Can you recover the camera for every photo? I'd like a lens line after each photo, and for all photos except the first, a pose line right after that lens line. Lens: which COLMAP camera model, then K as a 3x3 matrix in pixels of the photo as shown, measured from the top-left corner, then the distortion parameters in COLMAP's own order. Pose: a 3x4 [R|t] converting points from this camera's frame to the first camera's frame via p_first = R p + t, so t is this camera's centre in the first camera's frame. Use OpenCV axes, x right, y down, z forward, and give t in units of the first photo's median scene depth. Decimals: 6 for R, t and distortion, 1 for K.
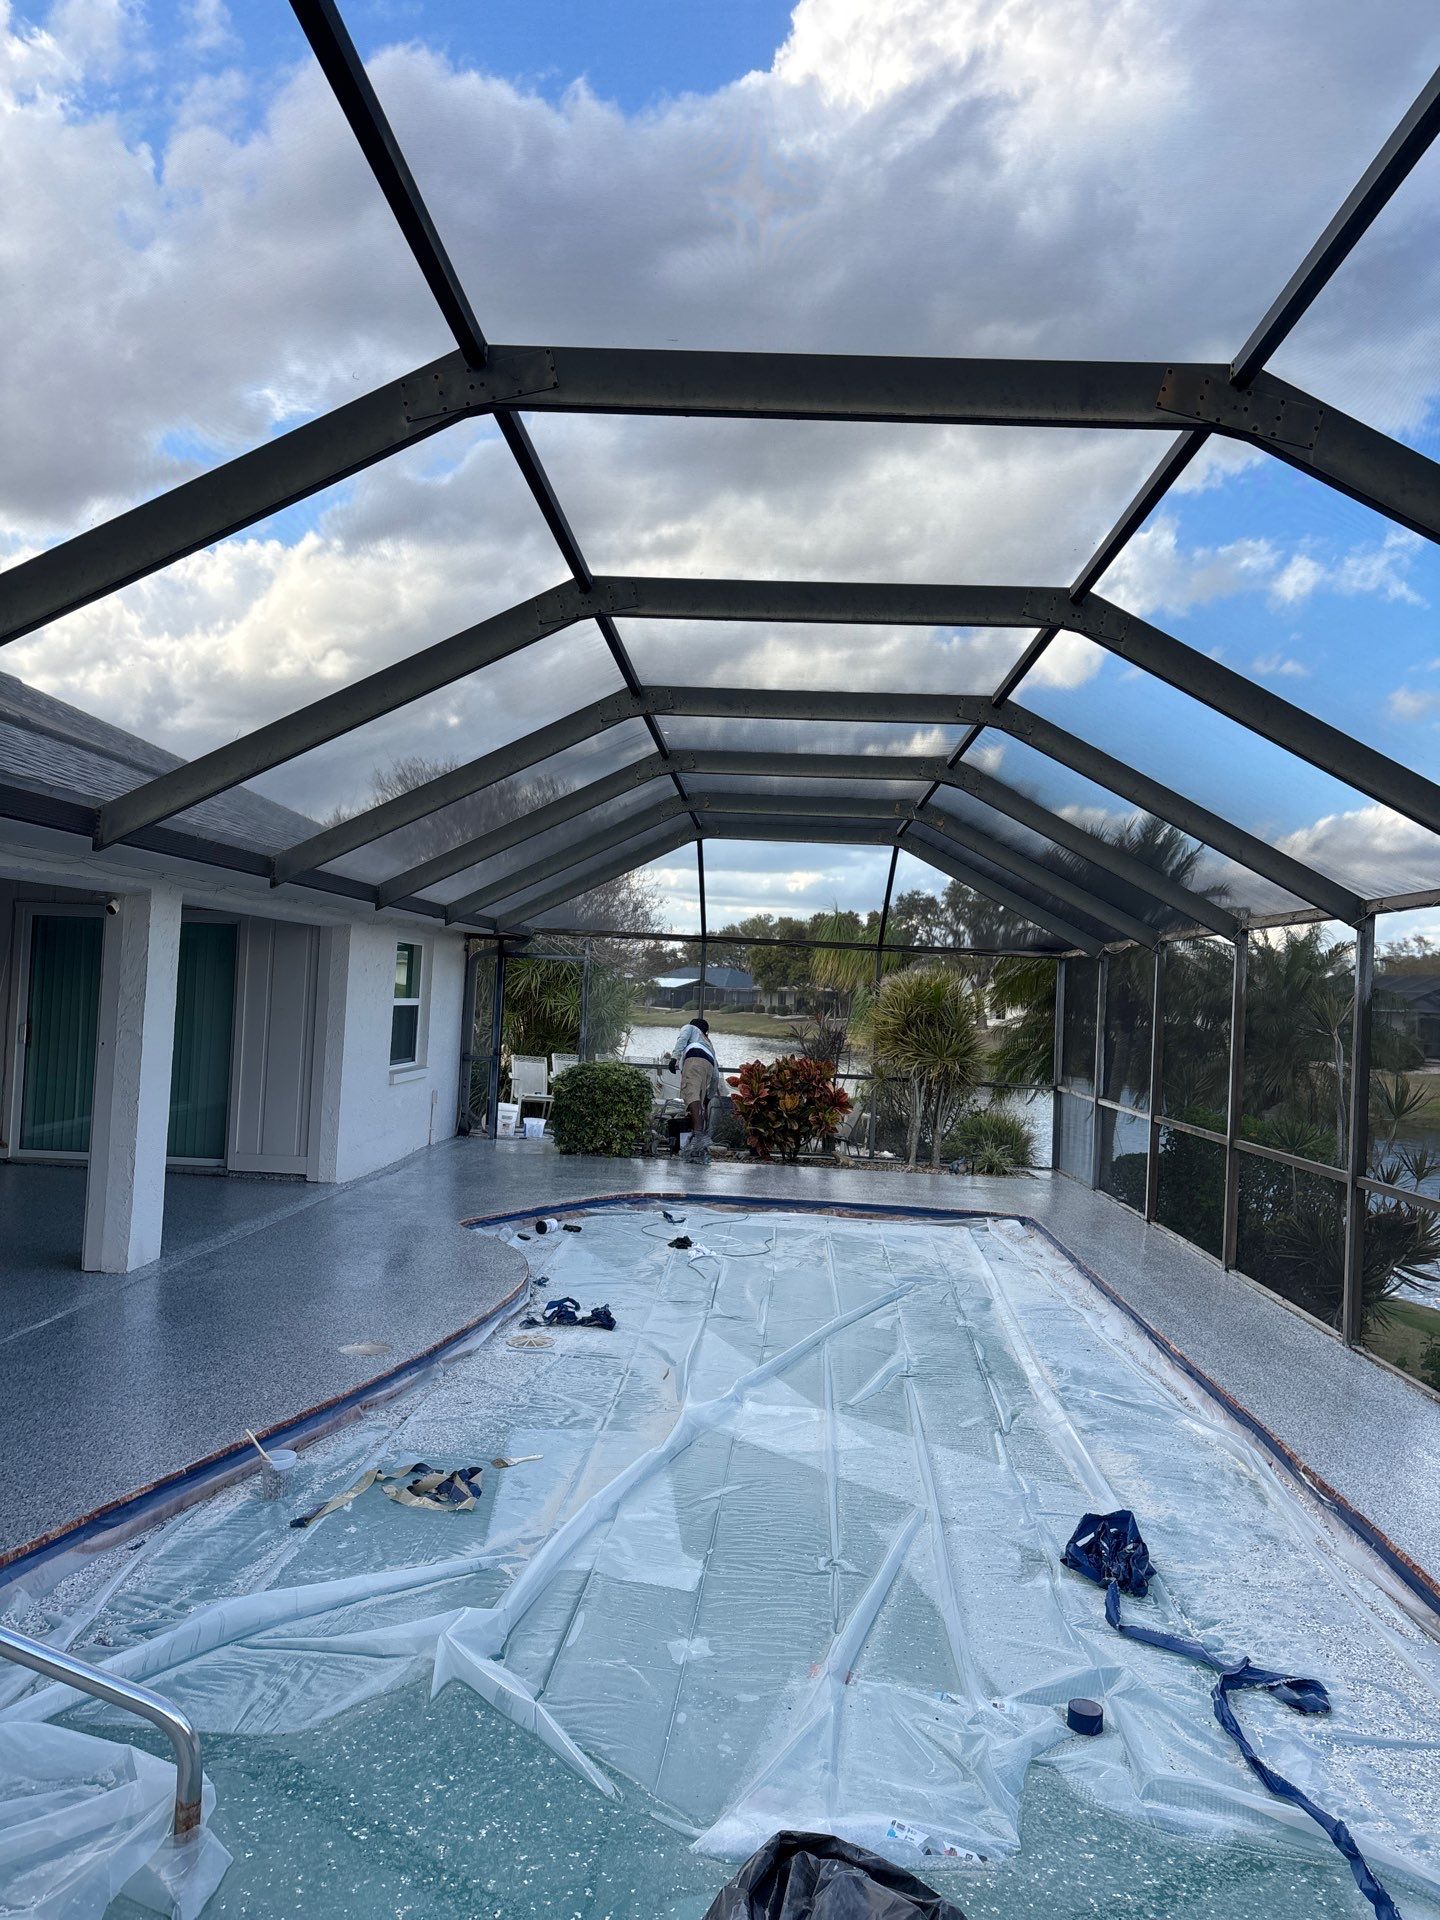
lens RADIAL K [[1489.0, 0, 695.4], [0, 1489.0, 943.1], [0, 0, 1]] dist [0.055270, -0.075590]
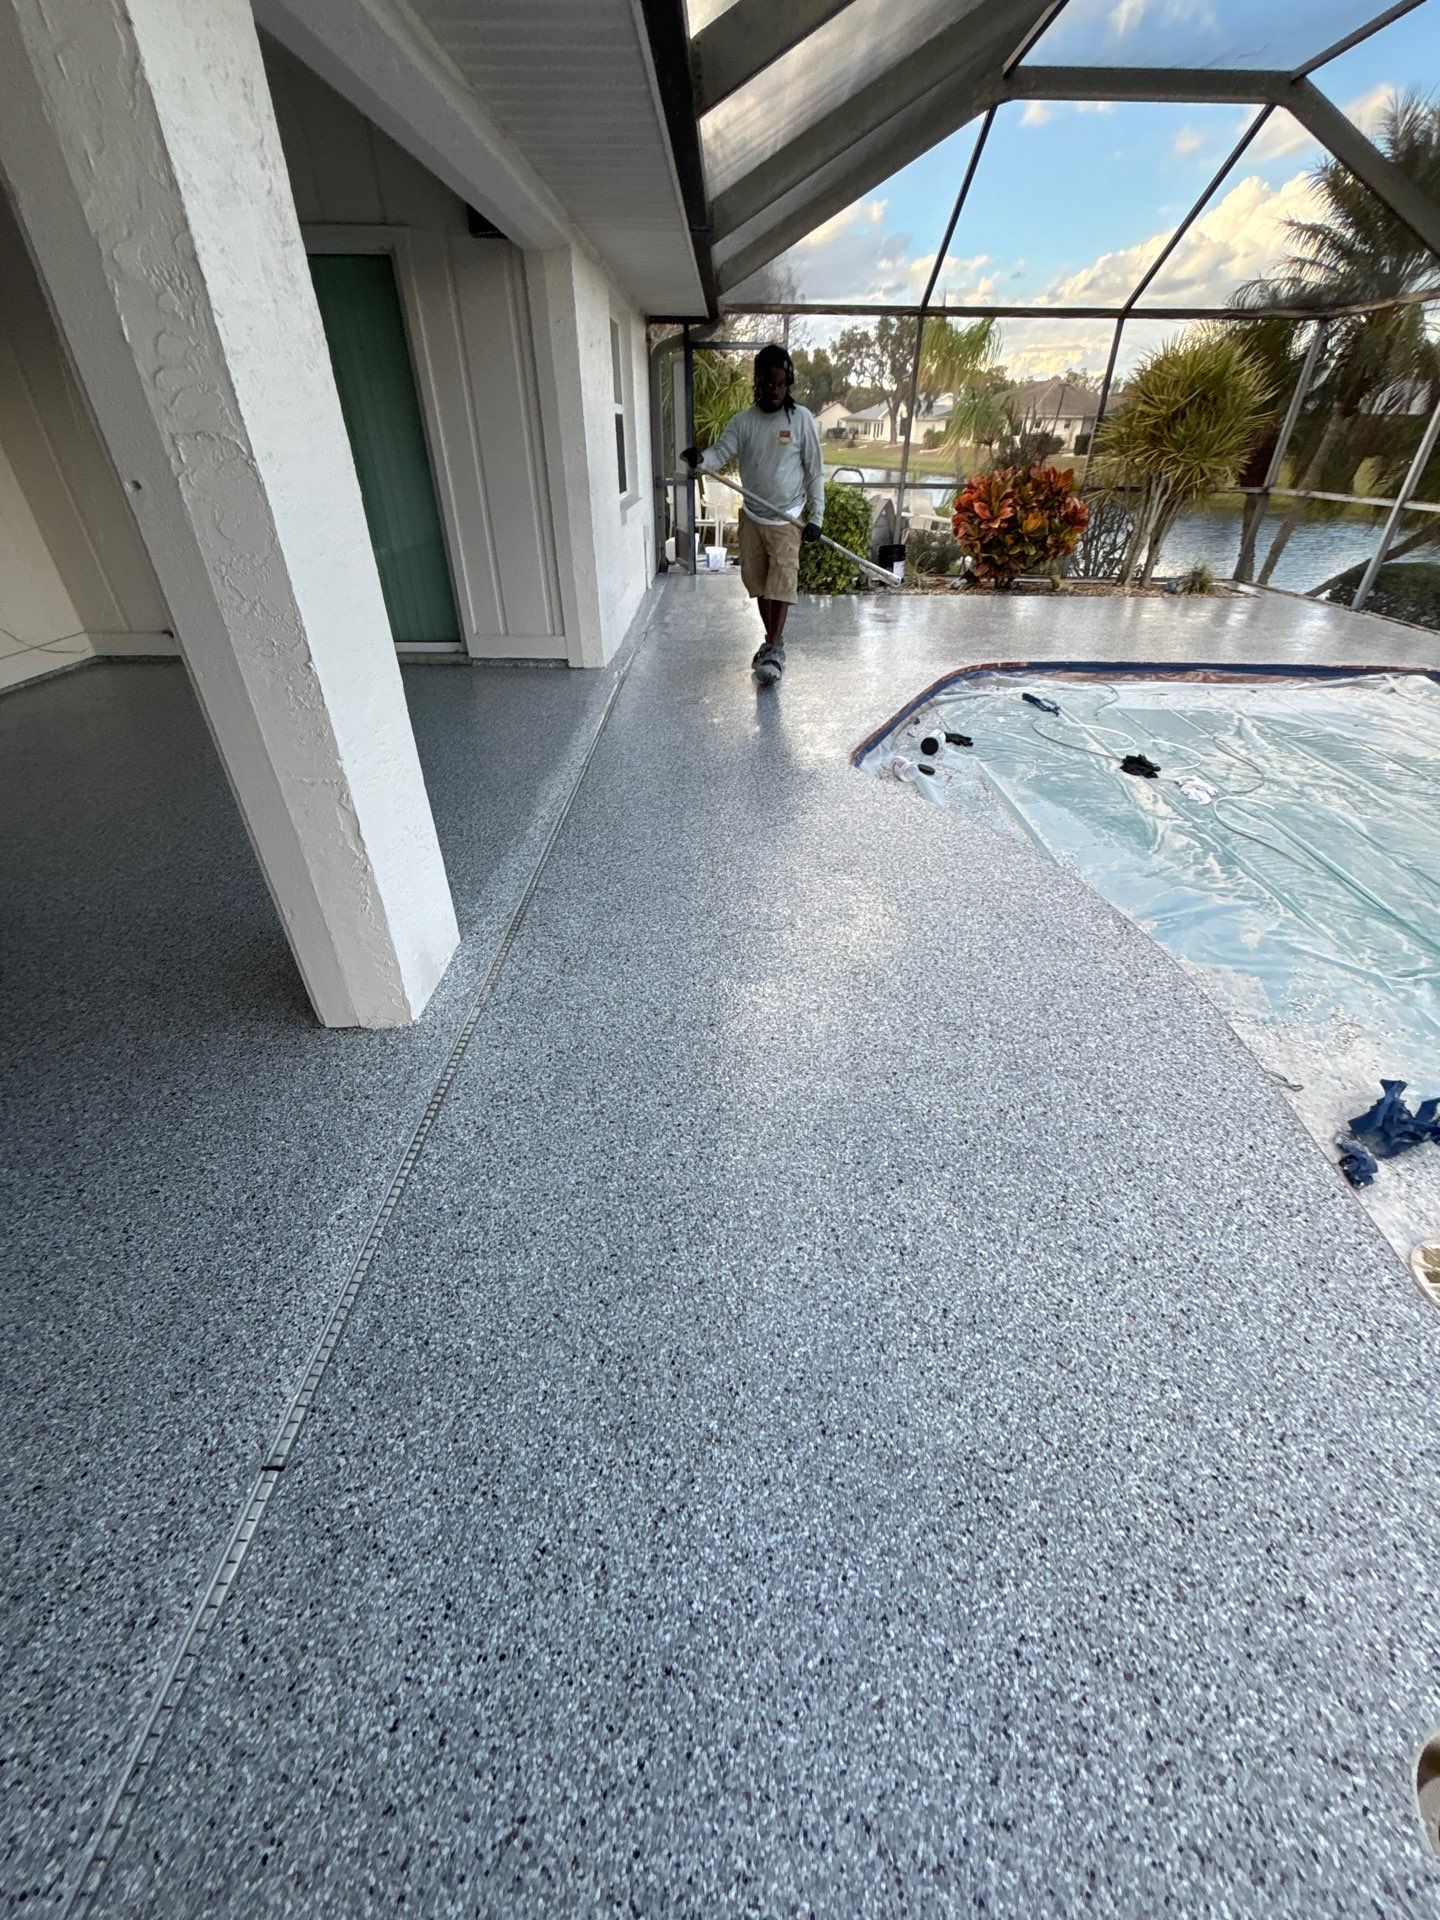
lens RADIAL K [[774.5, 0, 720.2], [0, 774.5, 948.5], [0, 0, 1]] dist [0.010874, -0.000479]
pose [[0.998060, -0.057750, 0.023263, -0.192060], [0.033263, 0.810459, 0.584850, 0.036827], [-0.052629, -0.582942, 0.810807, 0.548744]]
